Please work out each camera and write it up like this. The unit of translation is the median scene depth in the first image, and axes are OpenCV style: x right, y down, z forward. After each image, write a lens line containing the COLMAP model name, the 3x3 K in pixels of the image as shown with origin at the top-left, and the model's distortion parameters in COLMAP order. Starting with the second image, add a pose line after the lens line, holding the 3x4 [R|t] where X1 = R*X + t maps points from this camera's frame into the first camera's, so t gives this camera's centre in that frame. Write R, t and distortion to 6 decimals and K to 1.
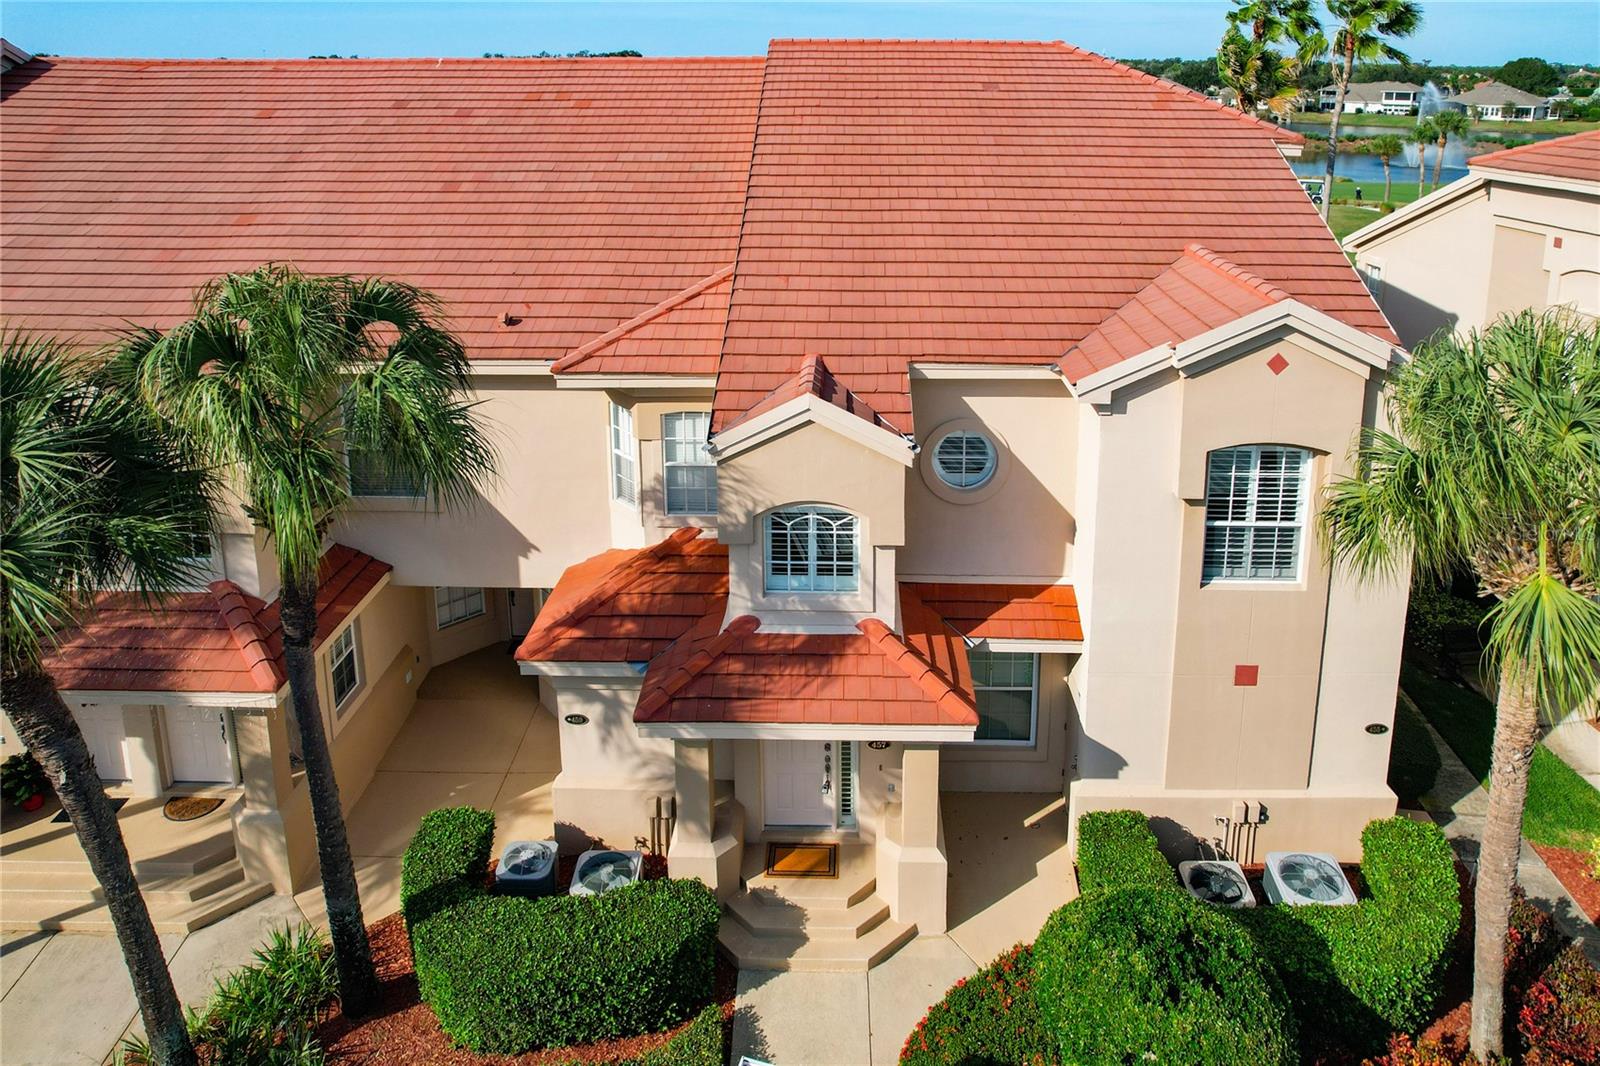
lens RADIAL K [[1079.2, 0, 818.0], [0, 1079.2, 286.3], [0, 0, 1]] dist [-0.011656, 0.001593]
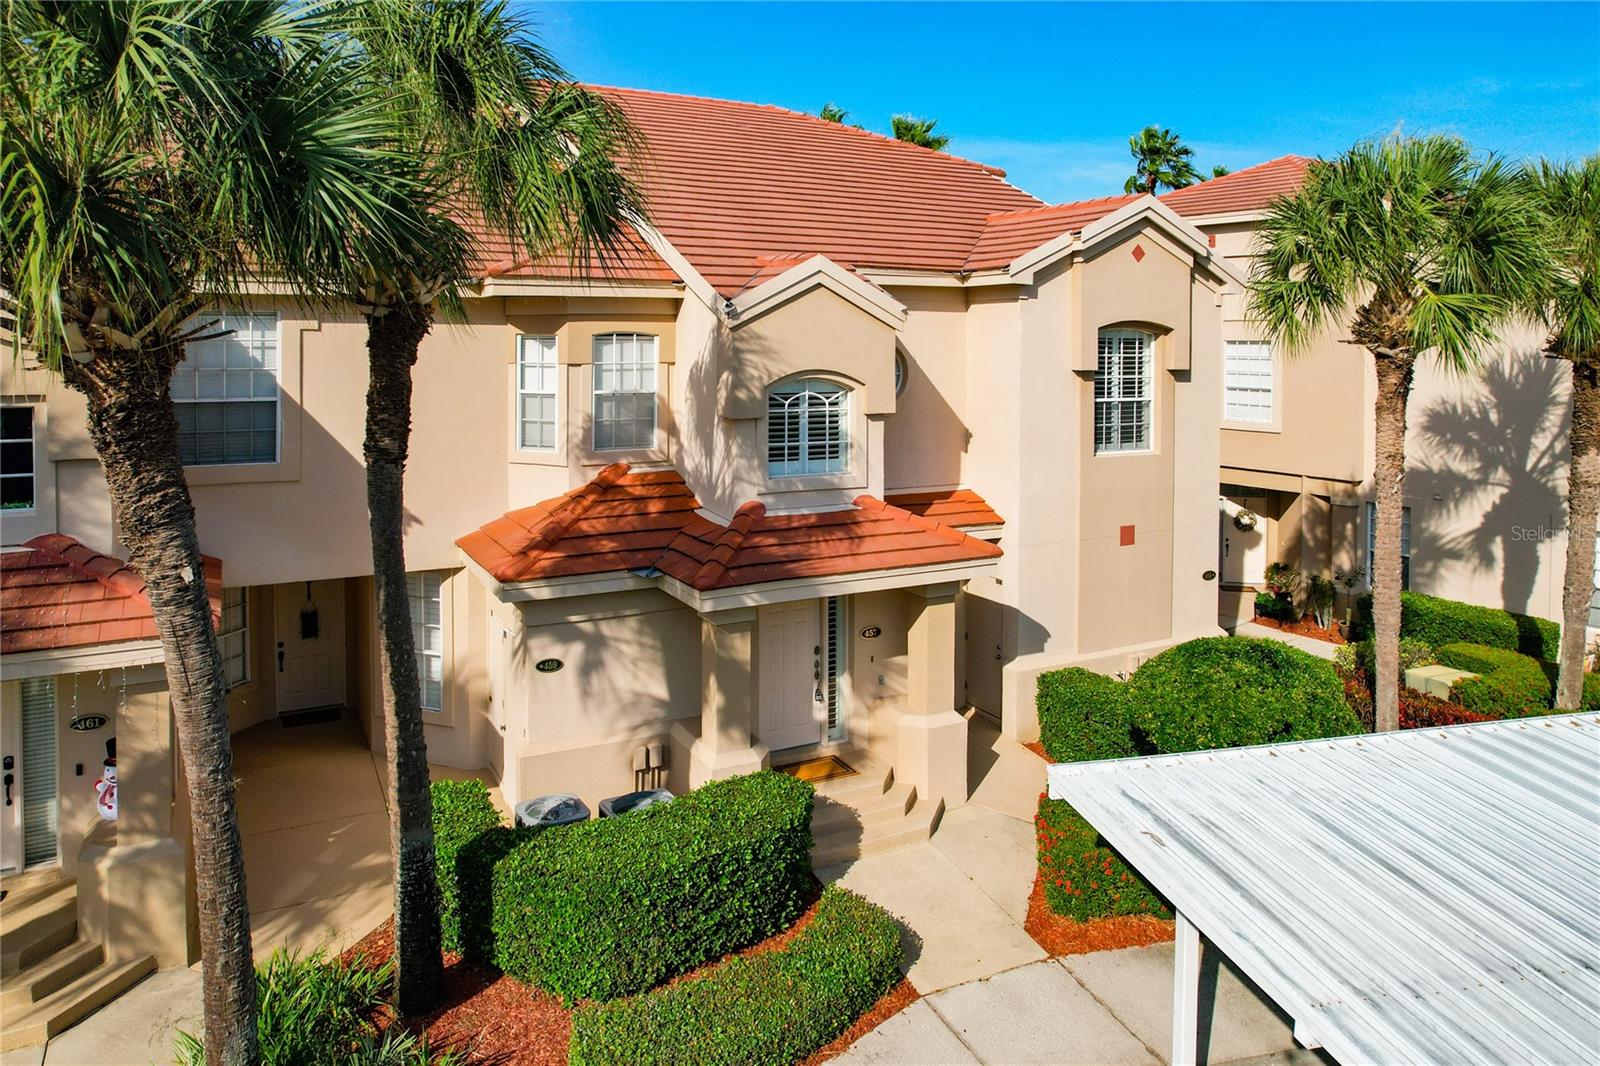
lens RADIAL K [[1085.9, 0, 770.6], [0, 1085.9, 376.0], [0, 0, 1]] dist [-0.004409, -0.000147]
pose [[0.877130, -0.008911, 0.480170, -0.498072], [0.088751, 0.985614, -0.143831, 0.327284], [-0.471980, 0.168774, 0.865303, 0.143659]]
